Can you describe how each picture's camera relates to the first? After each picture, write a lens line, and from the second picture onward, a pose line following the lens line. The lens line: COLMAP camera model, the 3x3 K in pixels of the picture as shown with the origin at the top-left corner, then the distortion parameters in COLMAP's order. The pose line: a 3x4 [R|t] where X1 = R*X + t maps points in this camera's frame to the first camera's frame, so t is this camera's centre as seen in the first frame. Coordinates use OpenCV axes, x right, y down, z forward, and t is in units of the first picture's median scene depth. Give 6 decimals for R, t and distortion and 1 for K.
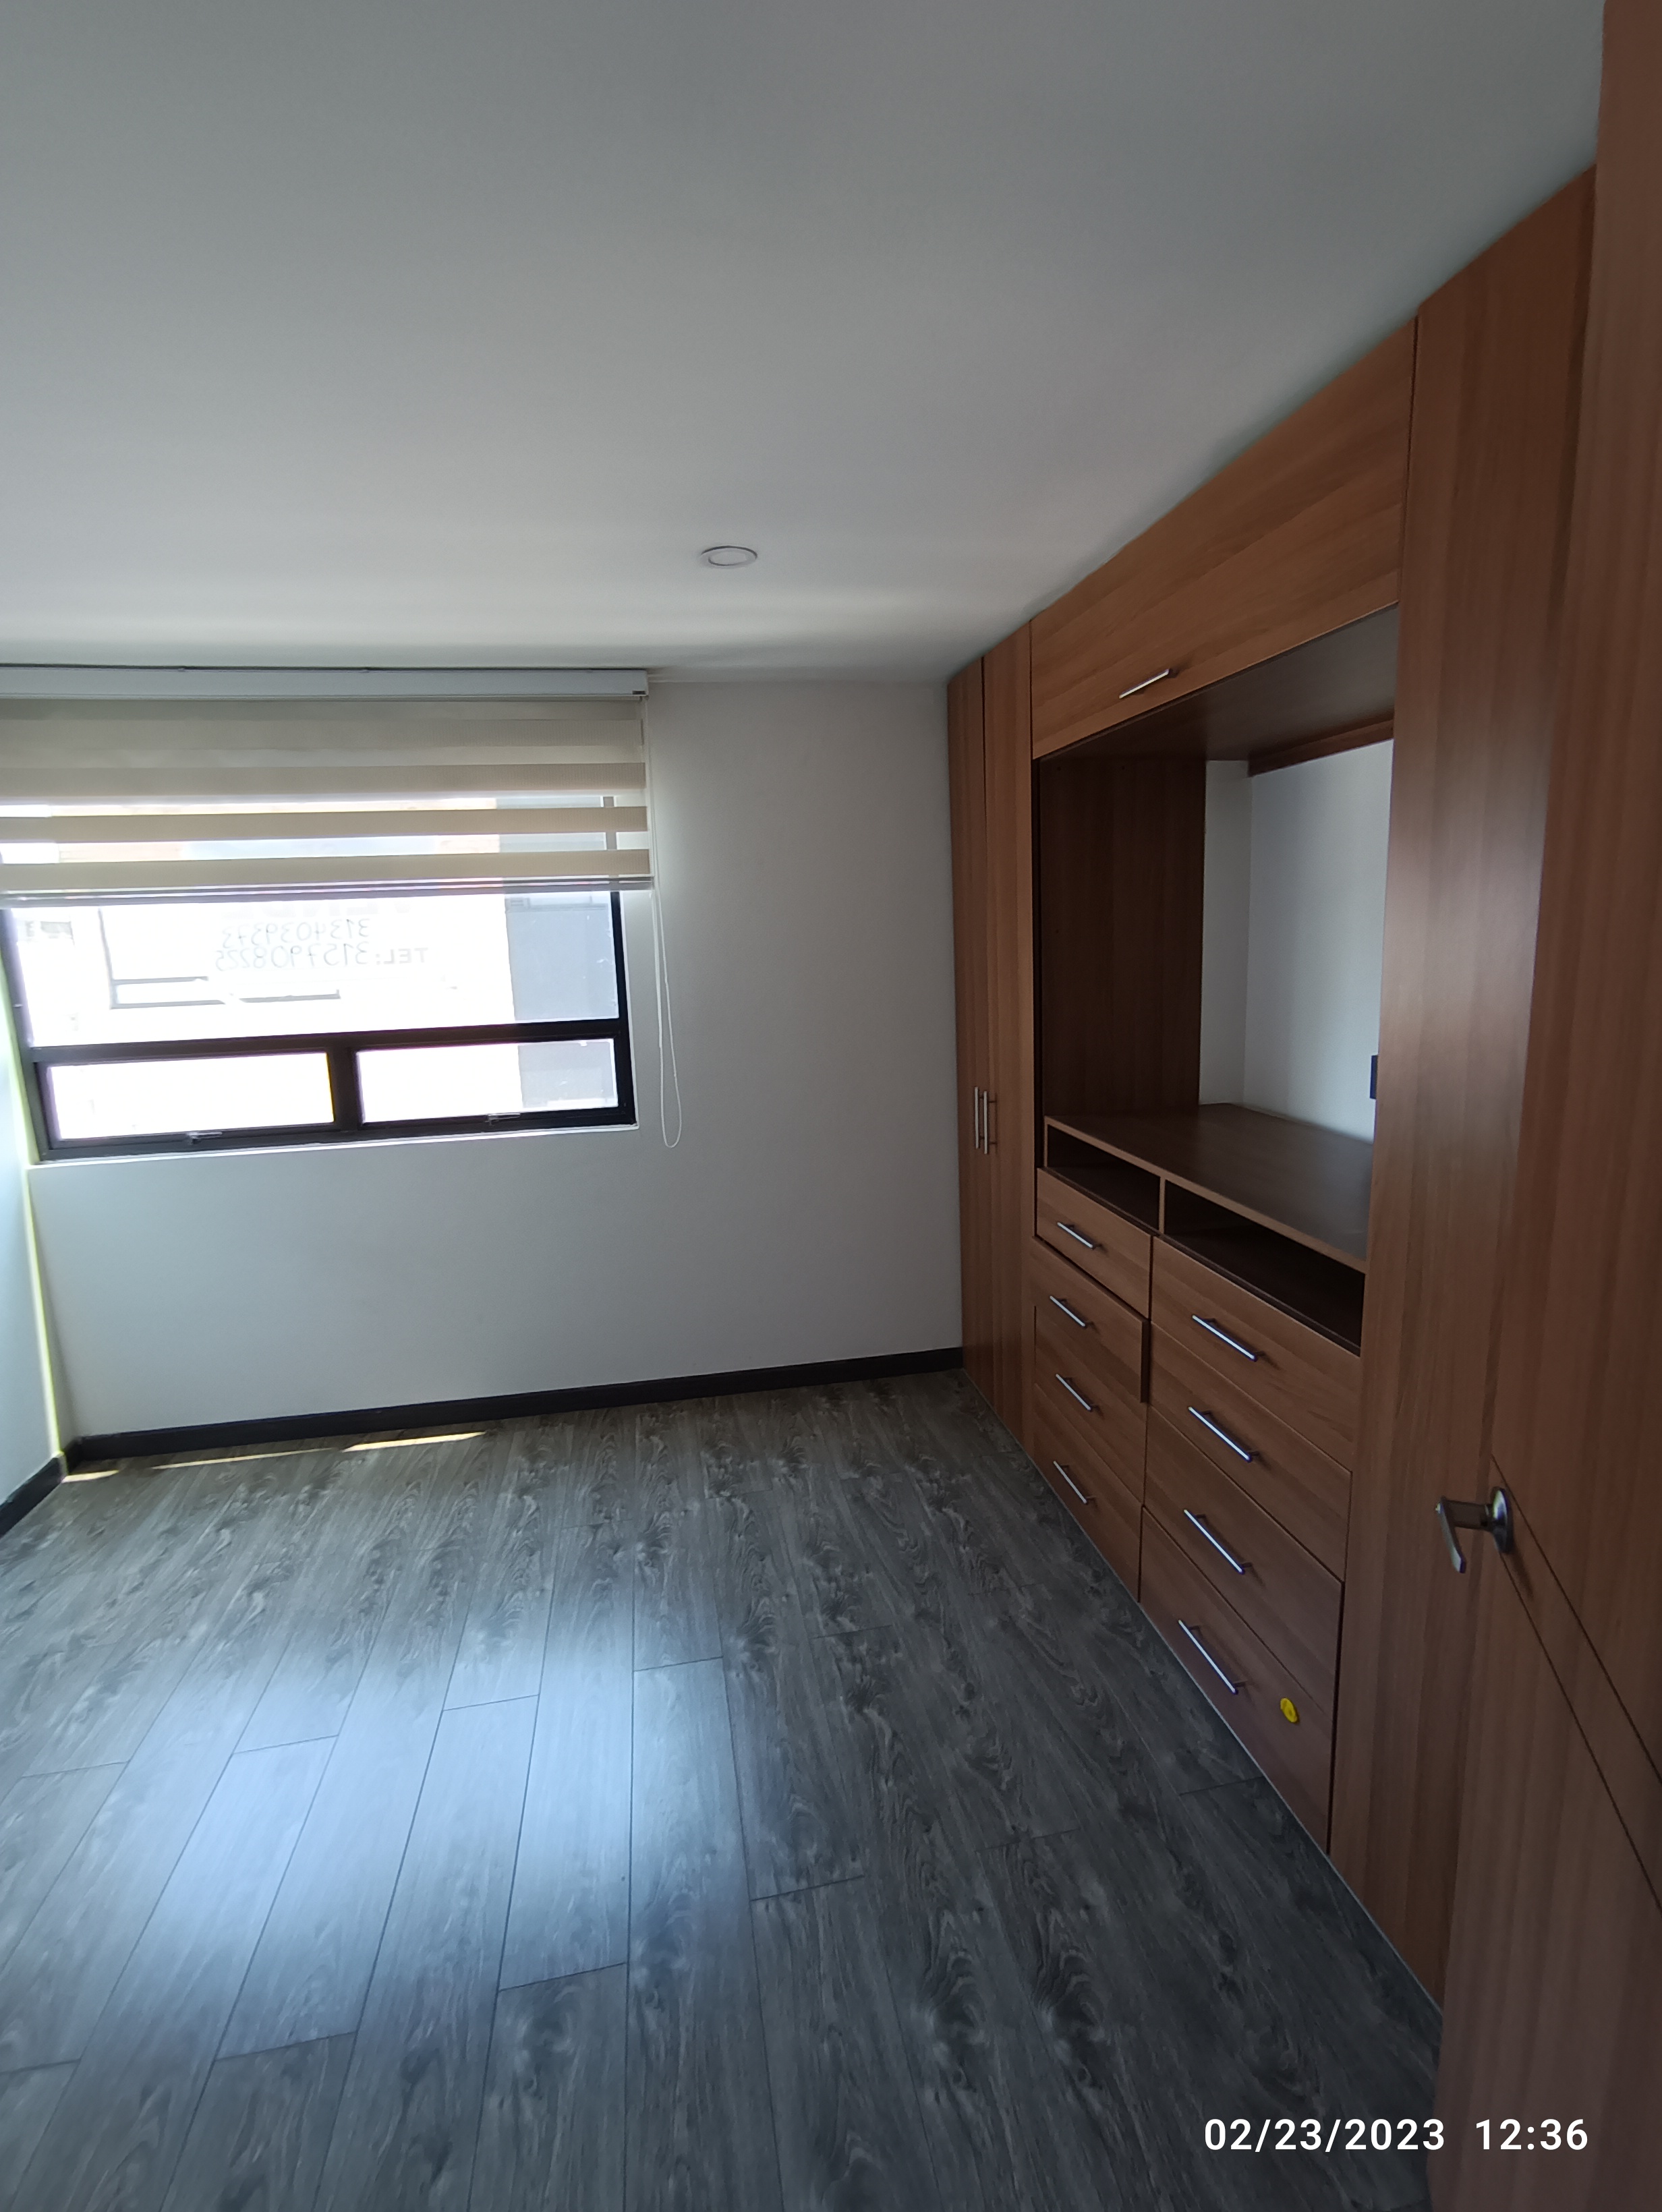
lens RADIAL K [[1014.2, 0, 838.7], [0, 1014.2, 1114.4], [0, 0, 1]] dist [-0.030745, 0.010732]
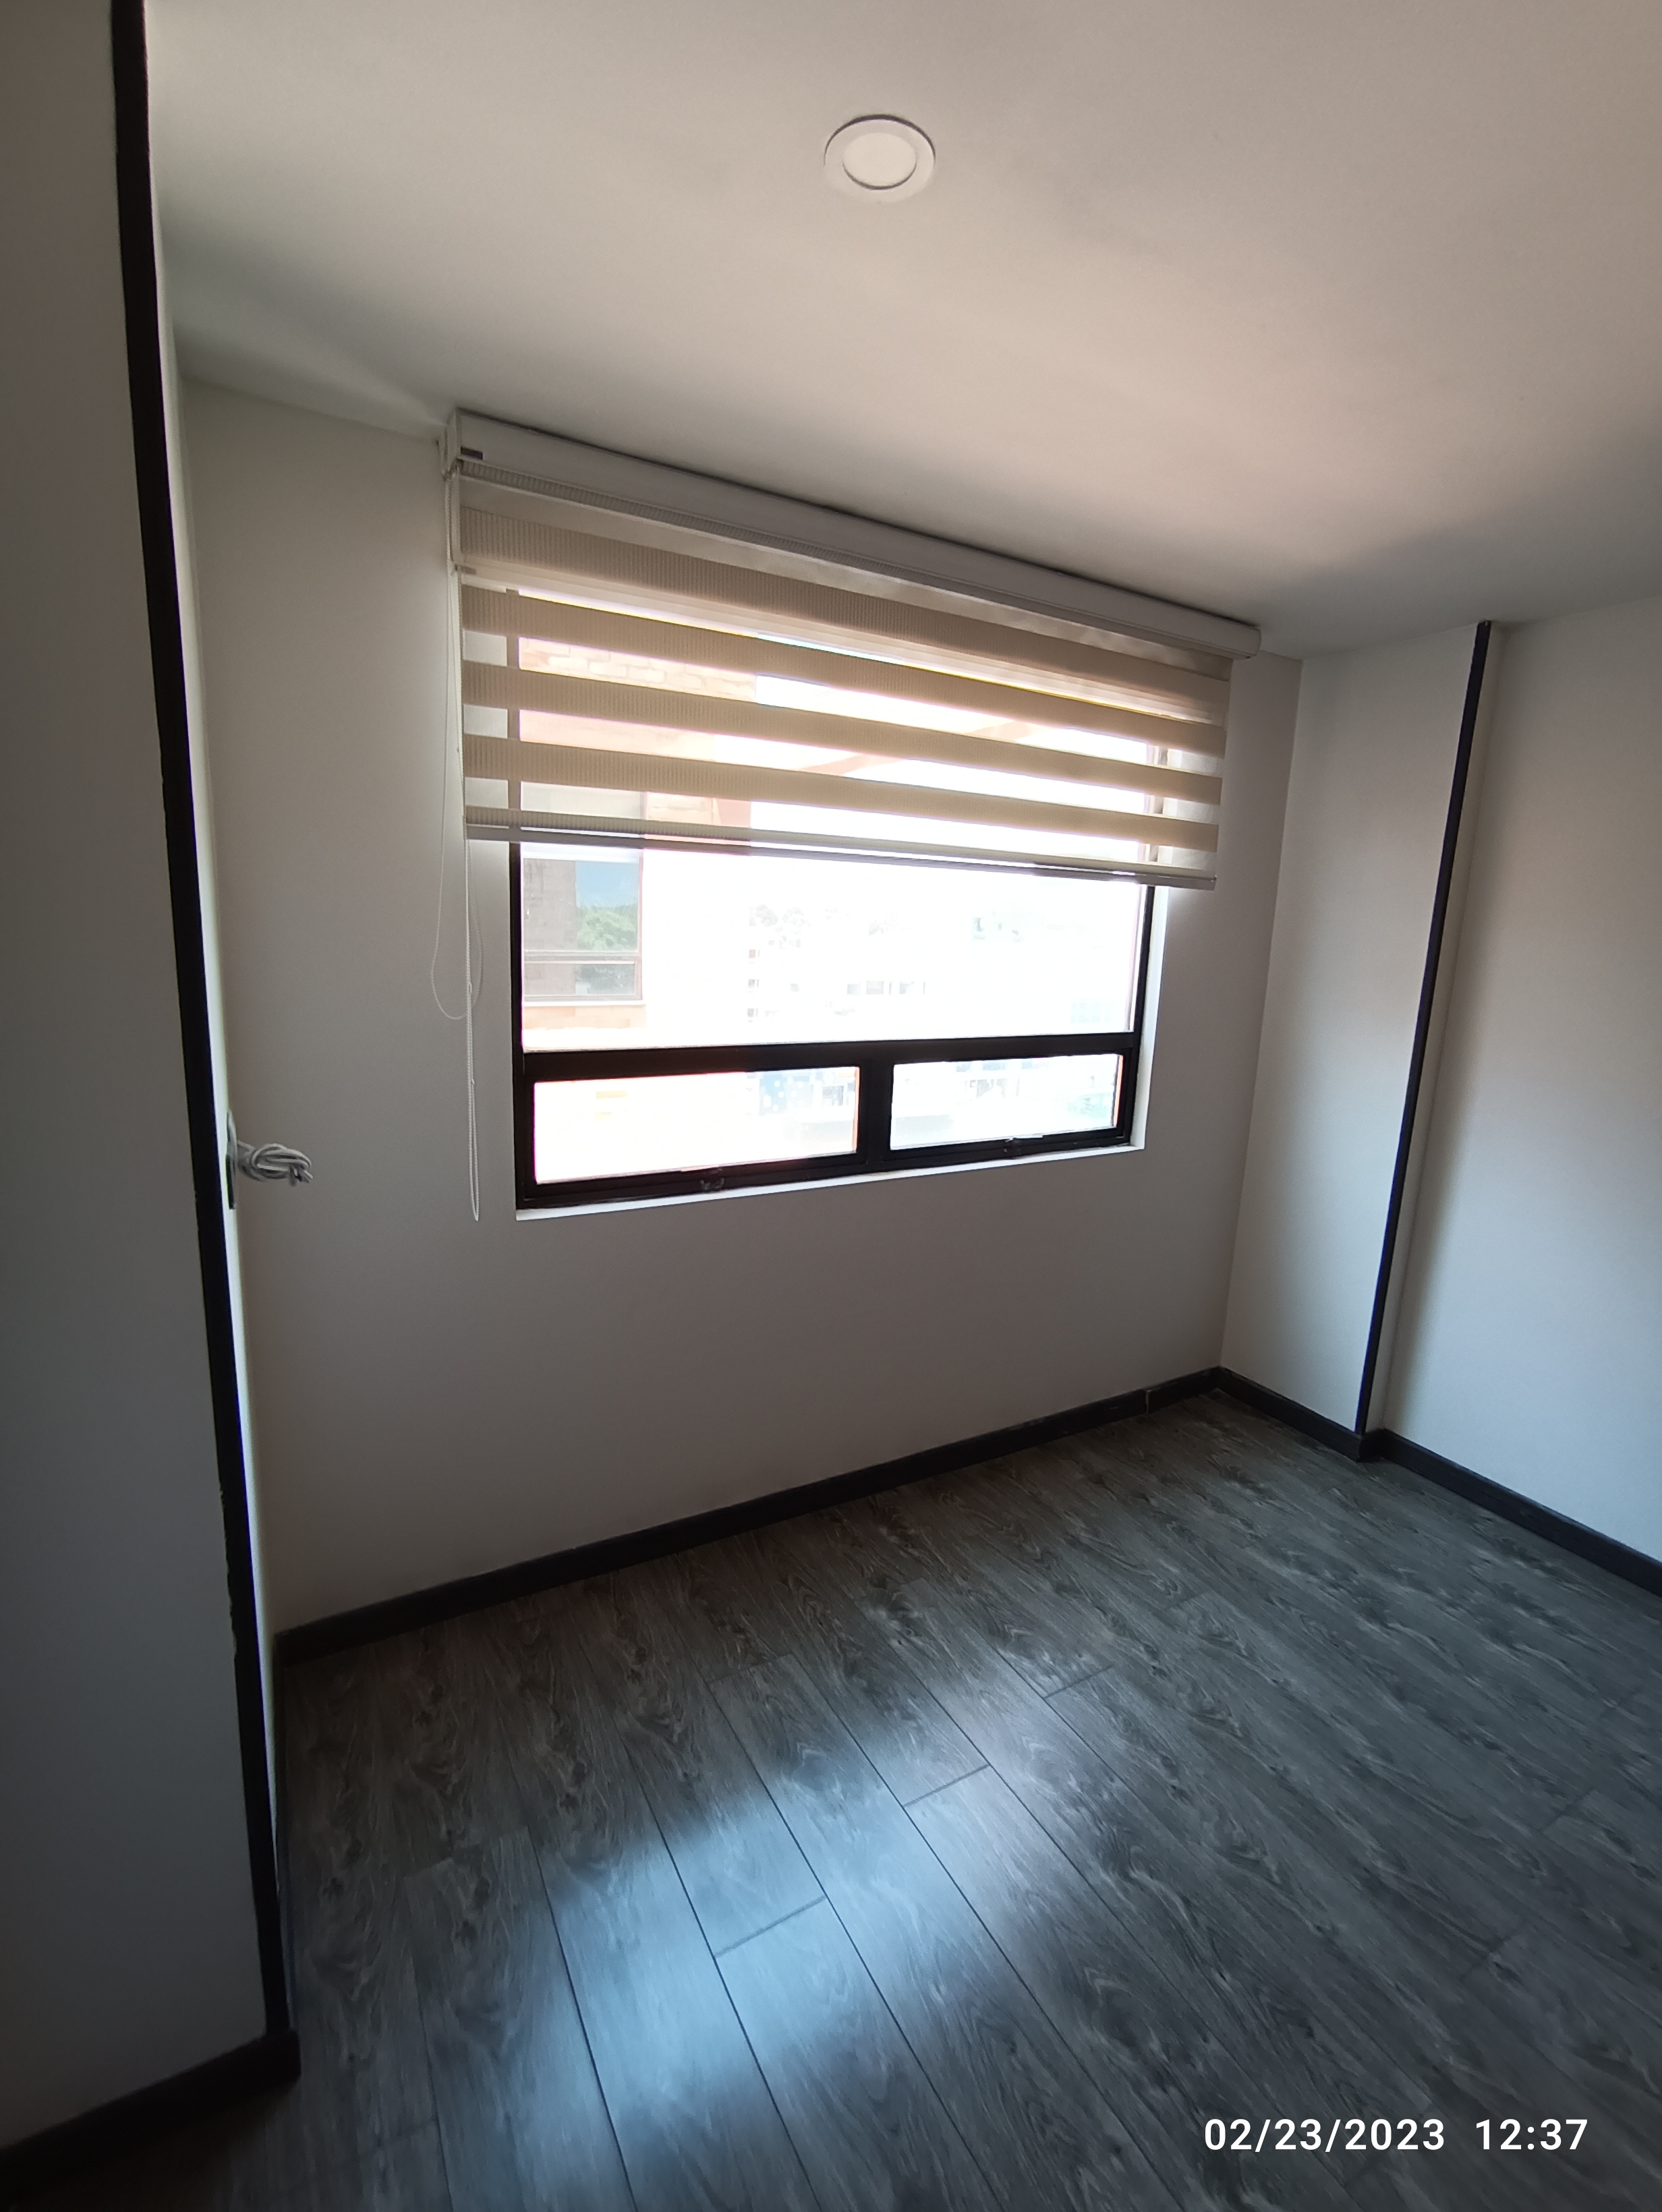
lens RADIAL K [[1014.2, 0, 844.3], [0, 1014.2, 1101.7], [0, 0, 1]] dist [-0.030745, 0.010732]
pose [[0.936324, -0.000990, 0.351135, -0.768808], [-0.008987, 0.999601, 0.026781, -0.053501], [-0.351022, -0.028232, 0.935942, 0.228291]]
